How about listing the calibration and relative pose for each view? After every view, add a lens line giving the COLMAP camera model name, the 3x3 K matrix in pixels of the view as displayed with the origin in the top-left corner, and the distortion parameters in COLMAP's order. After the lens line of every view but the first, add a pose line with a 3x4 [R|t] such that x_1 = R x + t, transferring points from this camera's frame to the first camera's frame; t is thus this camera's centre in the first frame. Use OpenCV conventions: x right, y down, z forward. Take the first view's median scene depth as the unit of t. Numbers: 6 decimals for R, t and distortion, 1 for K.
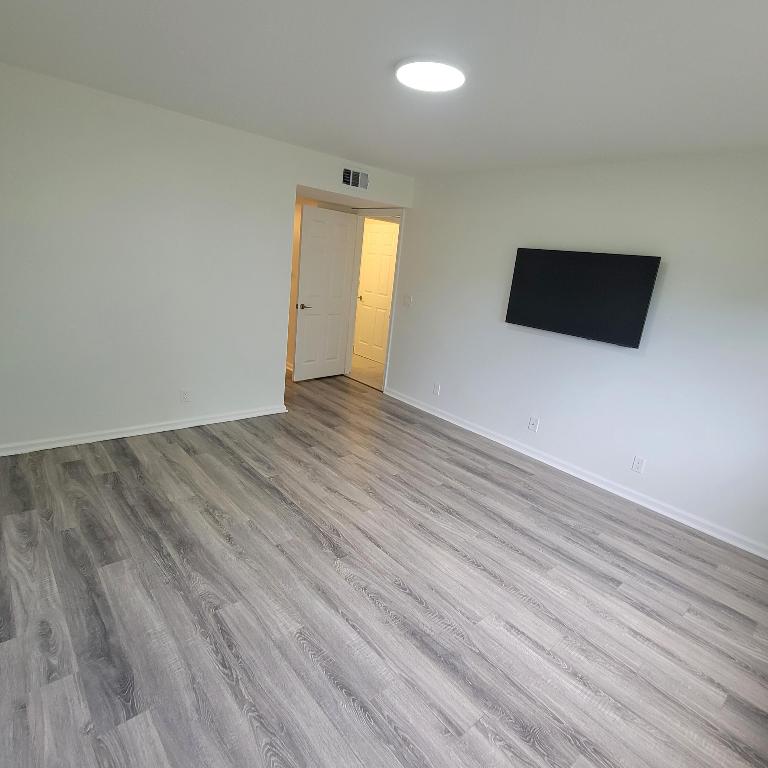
lens RADIAL K [[440.6, 0, 384.4], [0, 440.6, 381.6], [0, 0, 1]] dist [0.014853, -0.002503]
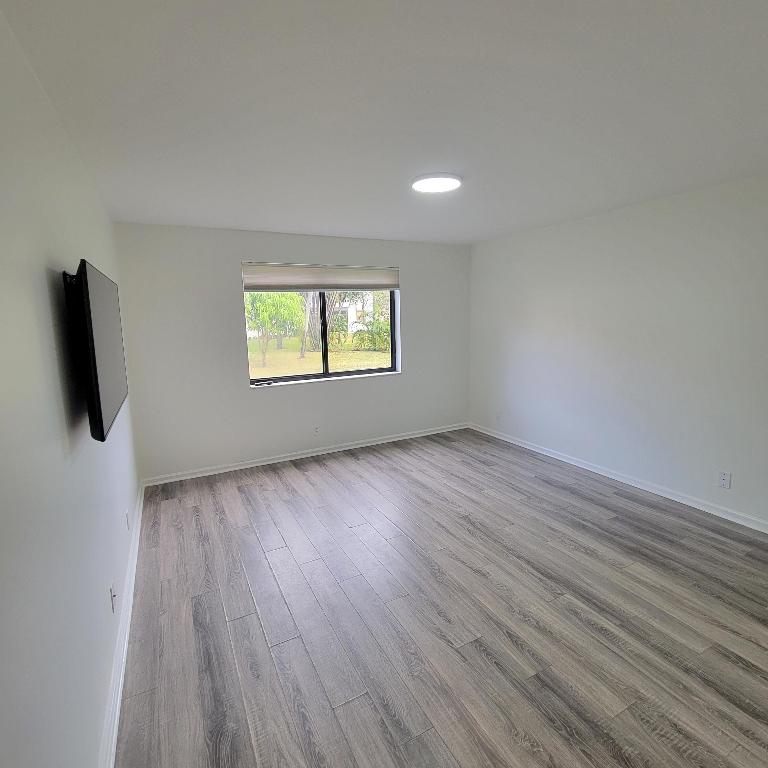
lens RADIAL K [[440.6, 0, 384.0], [0, 440.6, 382.7], [0, 0, 1]] dist [0.014853, -0.002503]
pose [[-0.969874, -0.117522, 0.213386, -0.088578], [-0.015401, 0.903766, 0.427749, -0.555773], [-0.243121, 0.411576, -0.878349, 1.956850]]
